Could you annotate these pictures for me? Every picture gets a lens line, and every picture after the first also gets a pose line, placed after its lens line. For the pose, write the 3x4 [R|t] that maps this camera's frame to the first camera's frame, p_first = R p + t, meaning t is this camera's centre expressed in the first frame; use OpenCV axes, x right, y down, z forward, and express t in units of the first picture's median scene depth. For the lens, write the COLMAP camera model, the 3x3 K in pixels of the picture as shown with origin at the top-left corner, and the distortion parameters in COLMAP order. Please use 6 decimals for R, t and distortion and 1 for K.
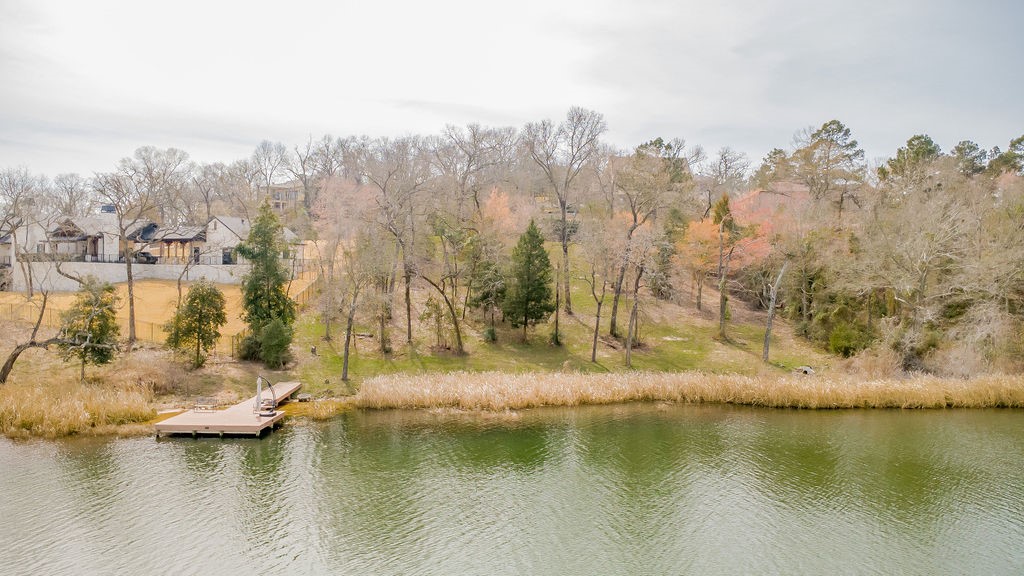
lens RADIAL K [[718.7, 0, 506.5], [0, 718.7, 291.3], [0, 0, 1]] dist [-0.017656, -0.004702]
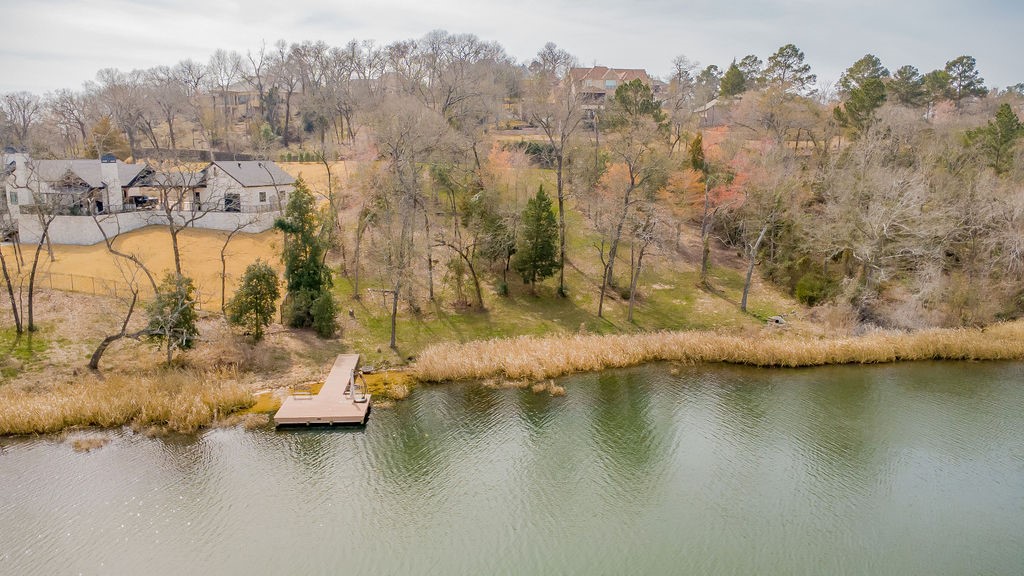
lens RADIAL K [[718.7, 0, 516.2], [0, 718.7, 286.0], [0, 0, 1]] dist [-0.017656, -0.004702]
pose [[0.995001, -0.017446, 0.098330, -0.117248], [0.002406, 0.988525, 0.151038, -0.117809], [-0.099837, -0.150046, 0.983625, -0.097762]]
